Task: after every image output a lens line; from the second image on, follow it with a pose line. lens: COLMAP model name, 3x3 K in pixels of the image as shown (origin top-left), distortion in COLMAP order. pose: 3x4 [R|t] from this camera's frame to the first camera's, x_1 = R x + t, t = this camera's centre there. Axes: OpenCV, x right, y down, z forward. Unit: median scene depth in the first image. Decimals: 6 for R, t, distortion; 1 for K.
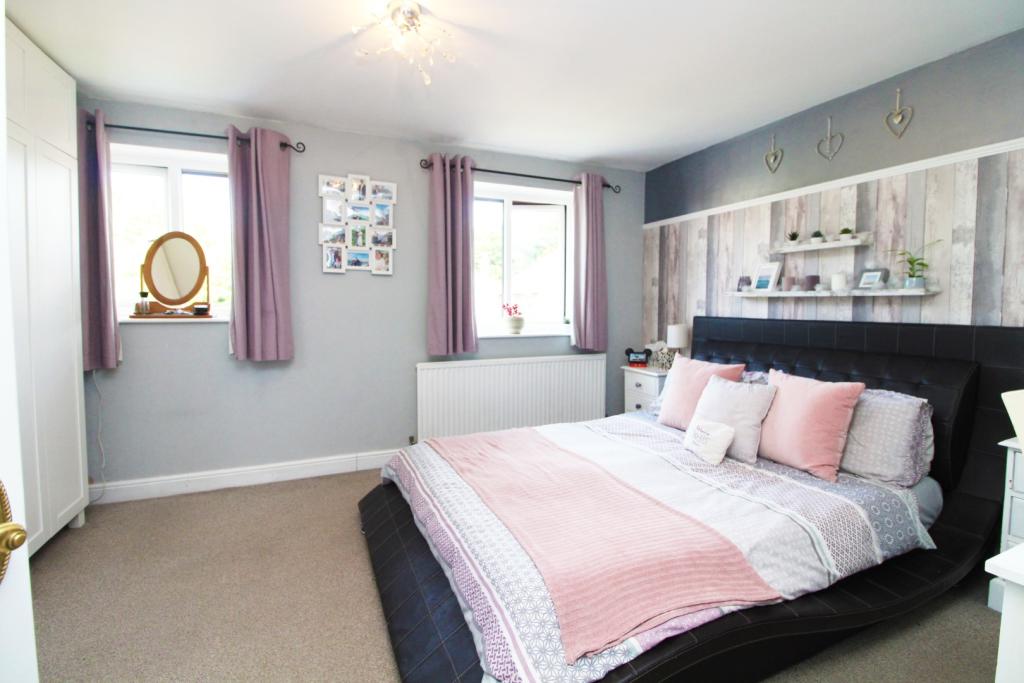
lens RADIAL K [[471.8, 0, 510.0], [0, 471.8, 323.0], [0, 0, 1]] dist [0.000369, -0.012485]
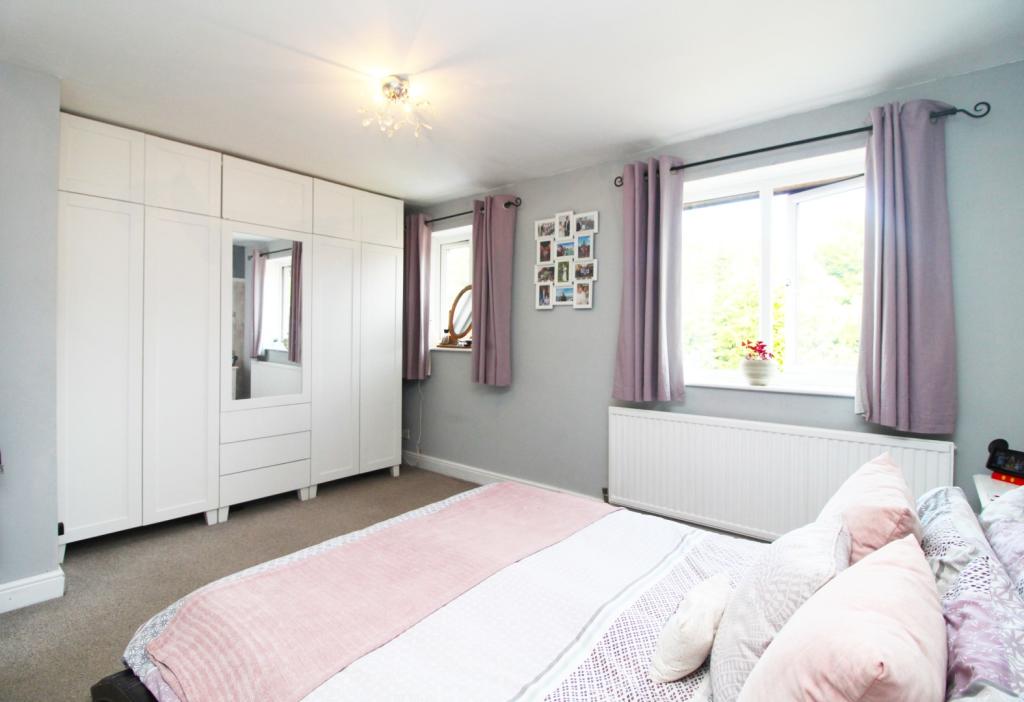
lens RADIAL K [[492.3, 0, 512.1], [0, 492.3, 333.6], [0, 0, 1]] dist [-0.020462, -0.000325]
pose [[0.442782, -0.005505, -0.896612, 0.563430], [-0.045826, 0.998535, -0.028762, -0.016387], [0.895458, 0.053823, 0.441881, 0.433788]]
